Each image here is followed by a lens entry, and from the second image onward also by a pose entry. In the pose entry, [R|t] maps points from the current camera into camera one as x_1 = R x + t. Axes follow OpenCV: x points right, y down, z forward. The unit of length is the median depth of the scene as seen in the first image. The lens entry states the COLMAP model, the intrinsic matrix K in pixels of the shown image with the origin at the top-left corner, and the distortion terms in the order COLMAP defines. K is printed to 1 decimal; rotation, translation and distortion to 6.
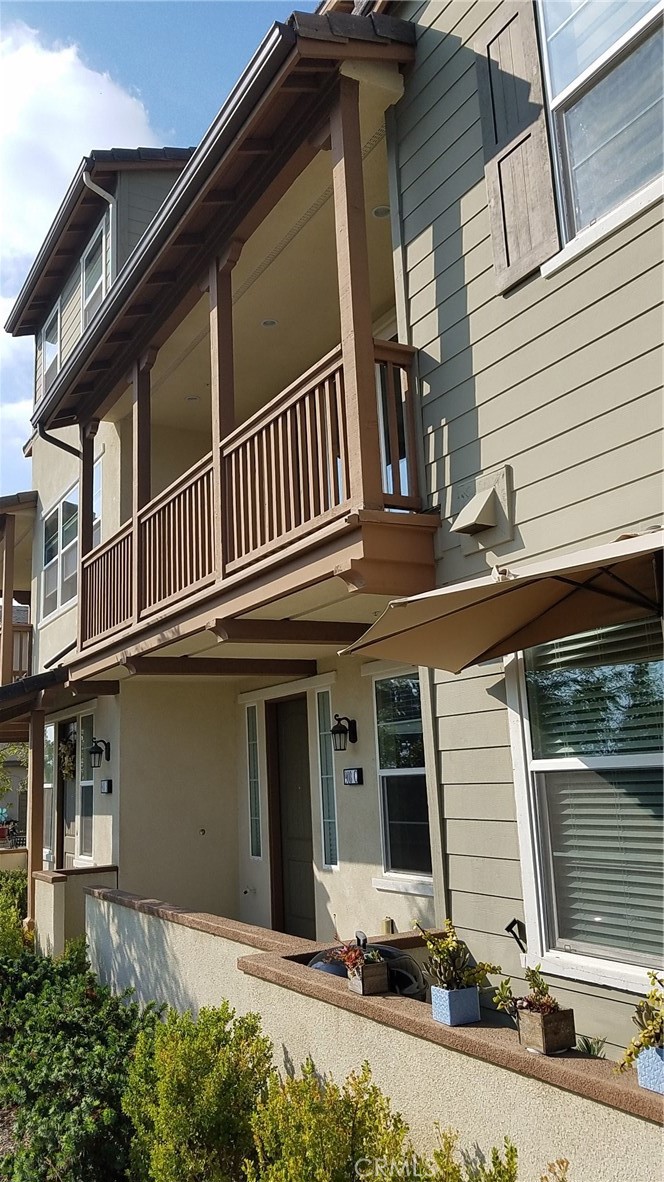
lens RADIAL K [[963.2, 0, 332.0], [0, 963.2, 591.0], [0, 0, 1]] dist [-0.010373, -0.002764]
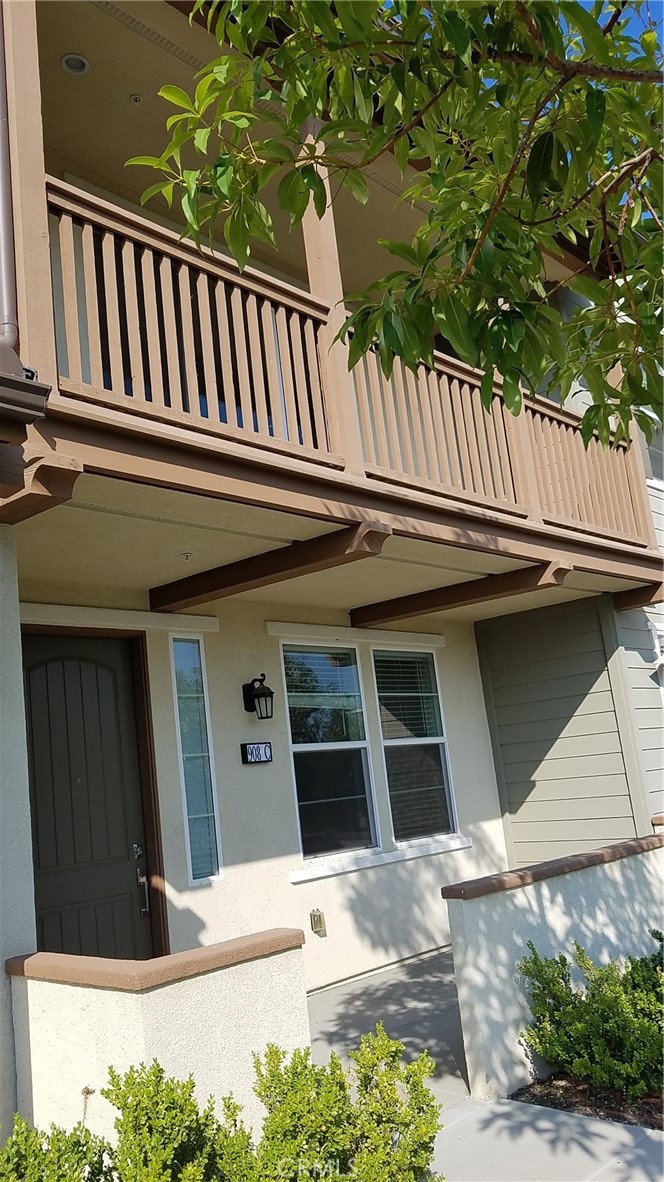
lens RADIAL K [[904.3, 0, 314.9], [0, 904.3, 593.0], [0, 0, 1]] dist [-0.000062, 0.003894]
pose [[-0.275387, 0.259788, 0.925566, -0.744710], [-0.079919, 0.953274, -0.291343, 0.288627], [-0.958006, -0.154203, -0.241757, 1.182798]]
